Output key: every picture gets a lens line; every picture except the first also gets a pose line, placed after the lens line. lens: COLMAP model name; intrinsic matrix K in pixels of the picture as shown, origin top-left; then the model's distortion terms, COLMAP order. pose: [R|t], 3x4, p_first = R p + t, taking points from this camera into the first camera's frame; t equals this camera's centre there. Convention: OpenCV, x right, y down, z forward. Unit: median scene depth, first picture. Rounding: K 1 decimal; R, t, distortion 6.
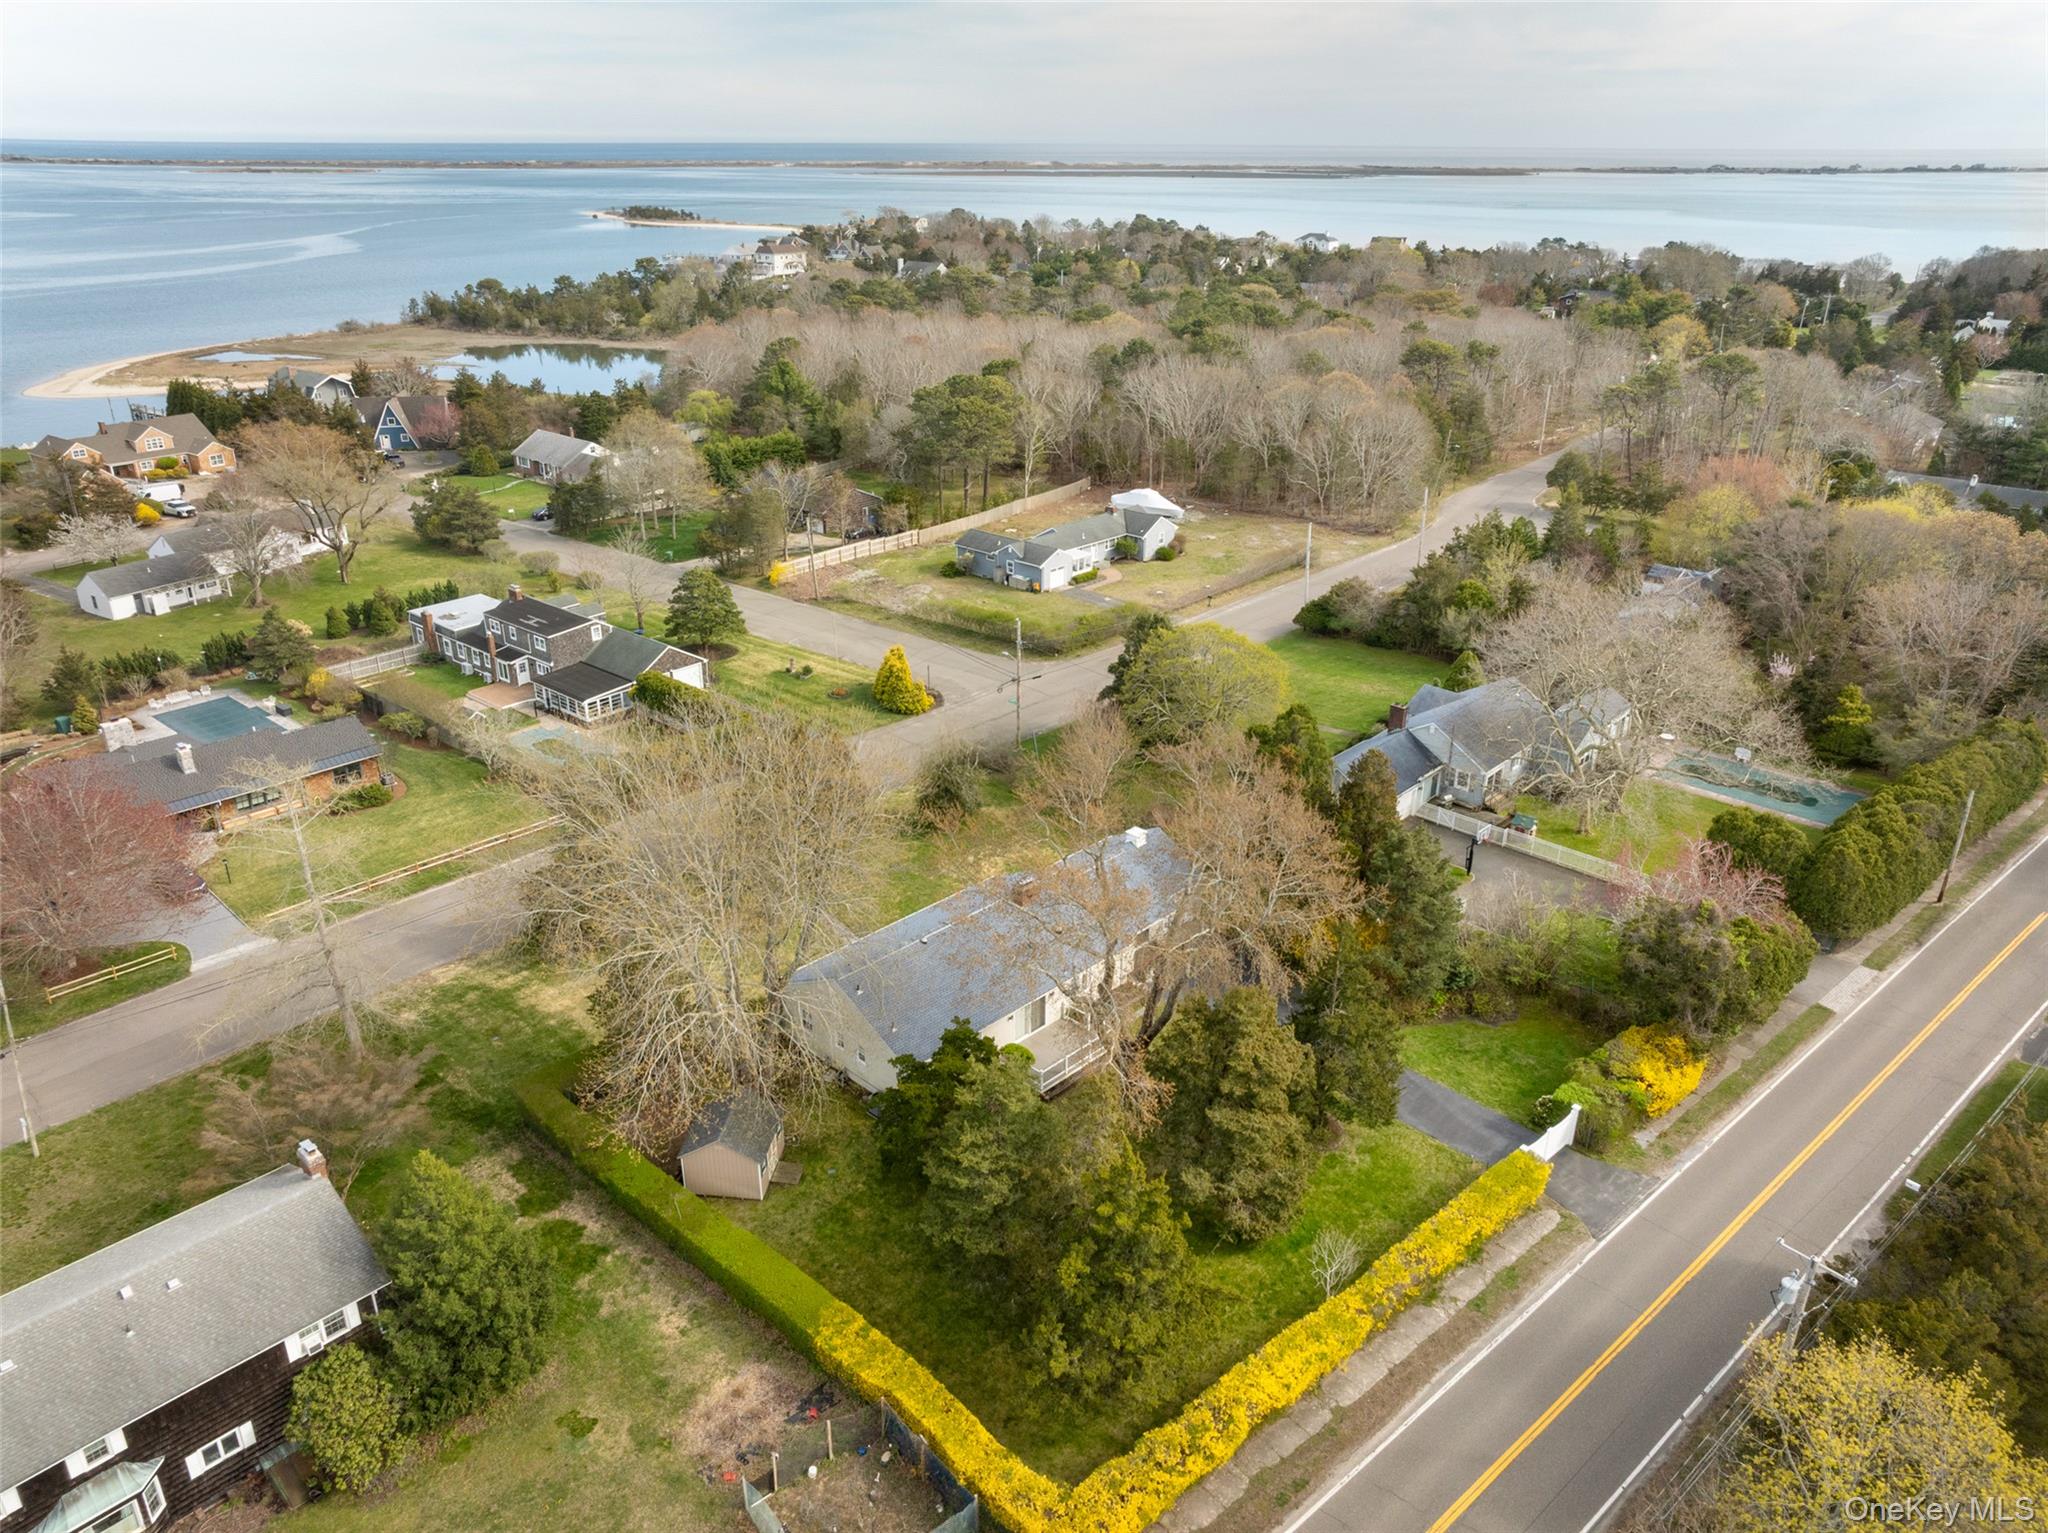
lens RADIAL K [[1430.3, 0, 1024.0], [0, 1430.3, 766.5], [0, 0, 1]] dist [-0.005925, -0.000044]
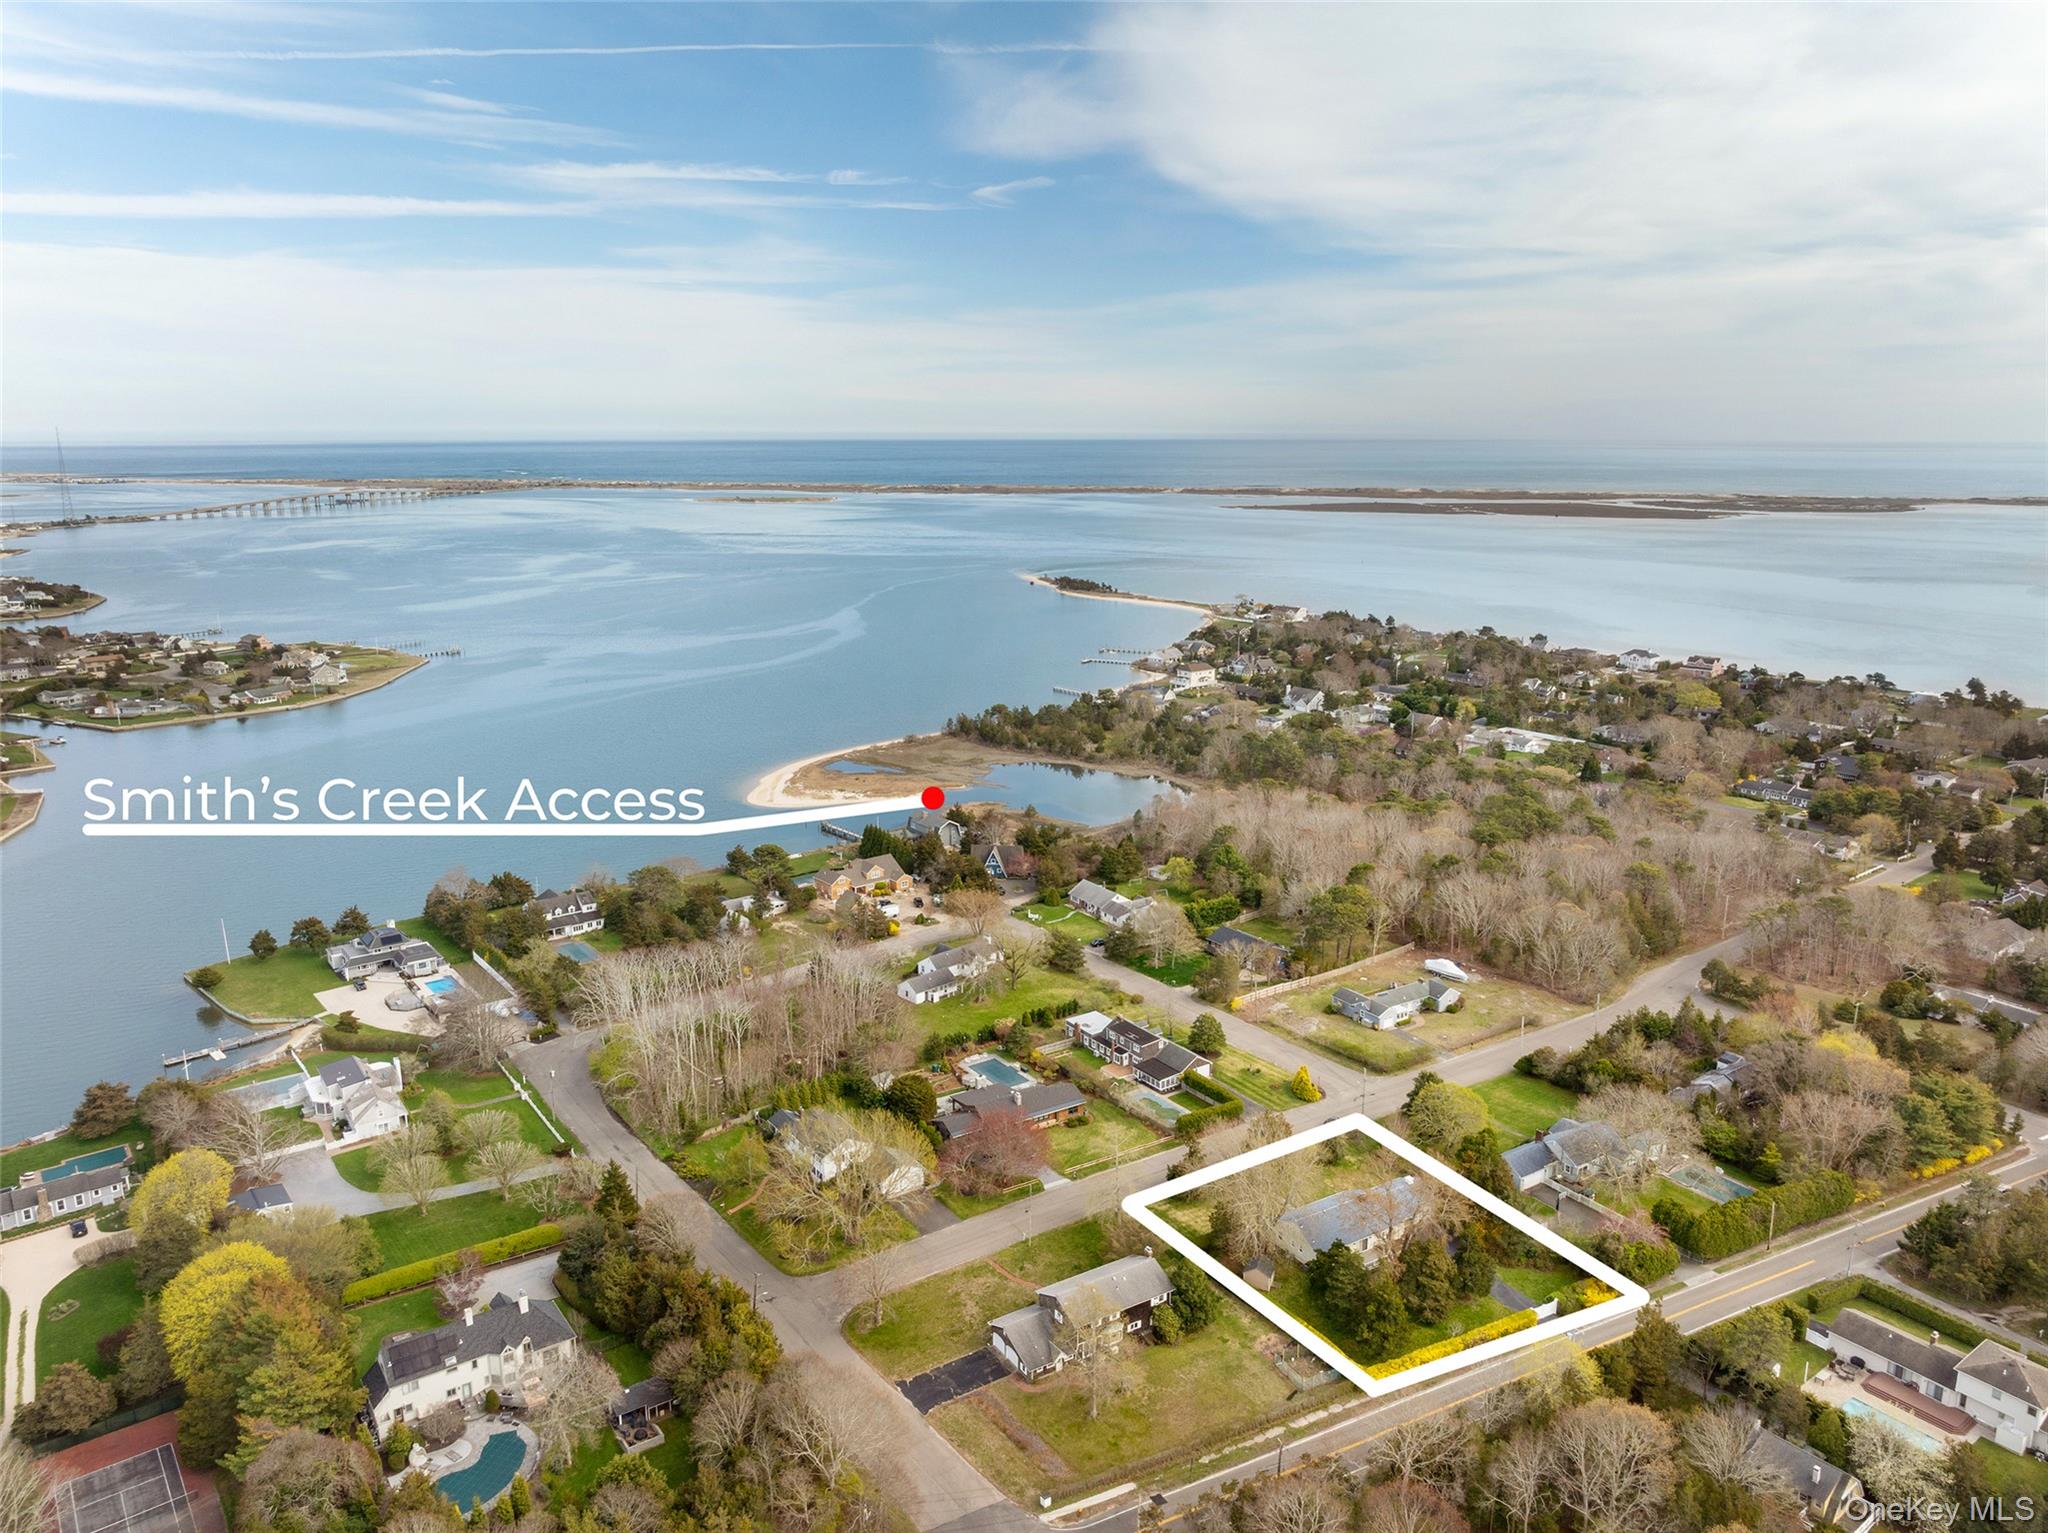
lens RADIAL K [[1430.3, 0, 1024.0], [0, 1430.3, 766.5], [0, 0, 1]] dist [-0.005925, -0.000044]
pose [[0.969342, 0.053680, -0.239779, -0.008296], [-0.096984, 0.980200, -0.172633, -0.097338], [0.225764, 0.190595, 0.955355, -1.003851]]
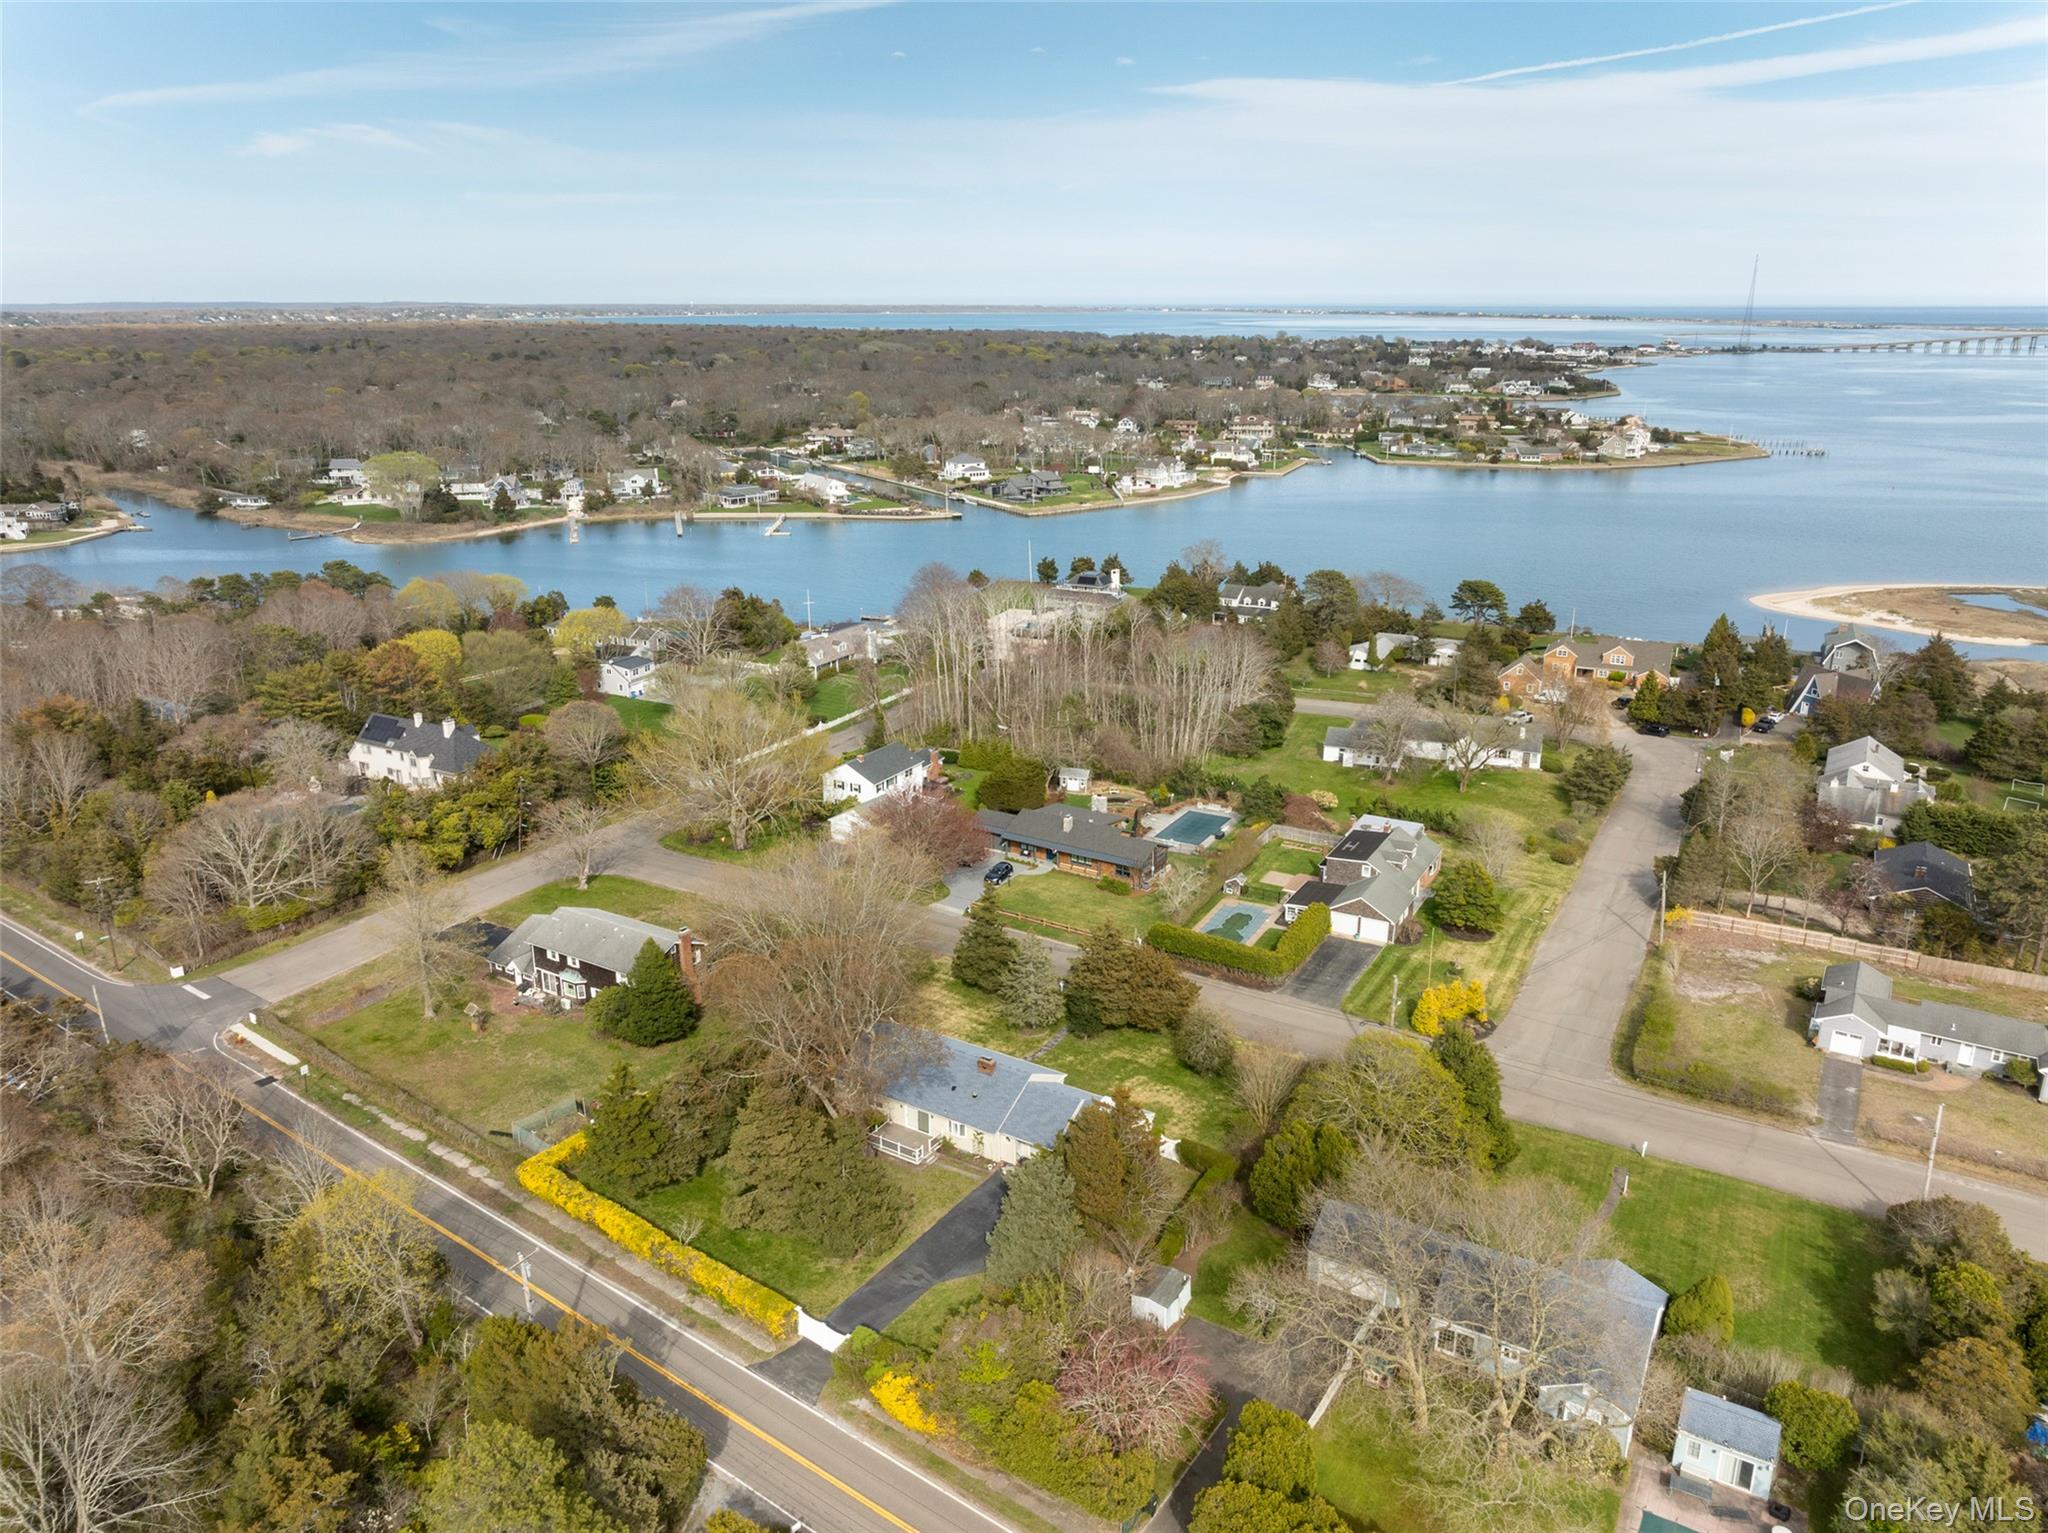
lens RADIAL K [[1450.9, 0, 1024.0], [0, 1450.9, 766.5], [0, 0, 1]] dist [-0.003797, -0.000474]
pose [[0.204033, 0.298170, -0.932451, 0.722882], [-0.392418, 0.897526, 0.201135, -0.278481], [0.896872, 0.324873, 0.300132, 0.258133]]
